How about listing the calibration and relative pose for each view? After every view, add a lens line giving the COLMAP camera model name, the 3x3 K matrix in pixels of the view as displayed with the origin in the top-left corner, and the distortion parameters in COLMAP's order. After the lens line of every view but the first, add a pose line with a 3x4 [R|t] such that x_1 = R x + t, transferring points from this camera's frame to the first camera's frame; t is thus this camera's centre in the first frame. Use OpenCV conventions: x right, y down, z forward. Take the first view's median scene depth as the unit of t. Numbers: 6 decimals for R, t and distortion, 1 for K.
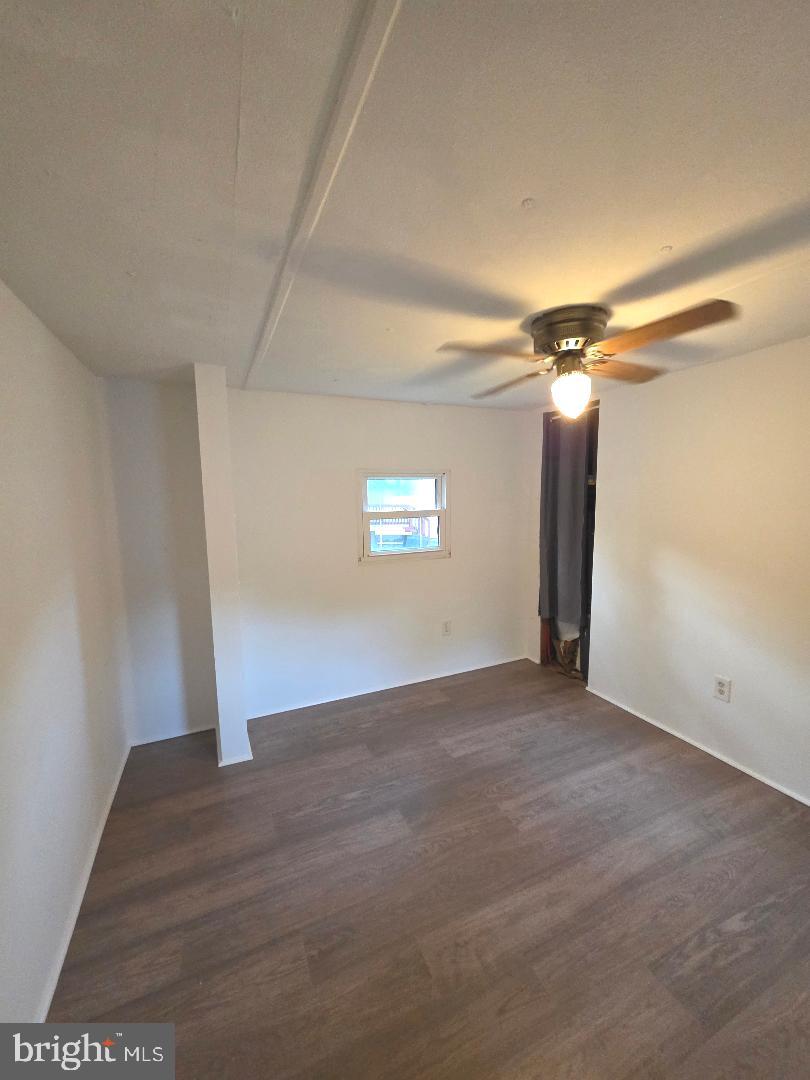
lens RADIAL K [[430.4, 0, 412.9], [0, 430.4, 537.2], [0, 0, 1]] dist [0.000427, -0.000014]
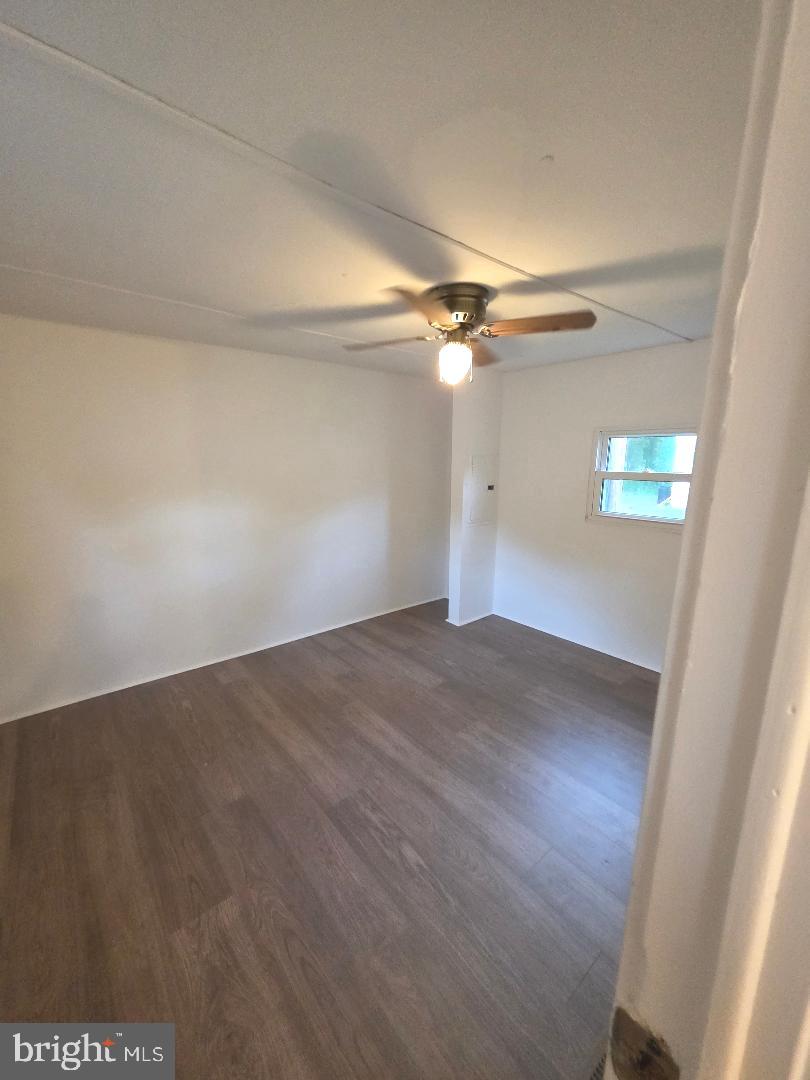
lens RADIAL K [[430.4, 0, 412.9], [0, 430.4, 537.2], [0, 0, 1]] dist [0.000427, -0.000014]
pose [[0.270527, 0.199218, -0.941875, 1.405081], [-0.107905, 0.978465, 0.175964, -0.071068], [0.956646, 0.054030, 0.286197, 0.562689]]
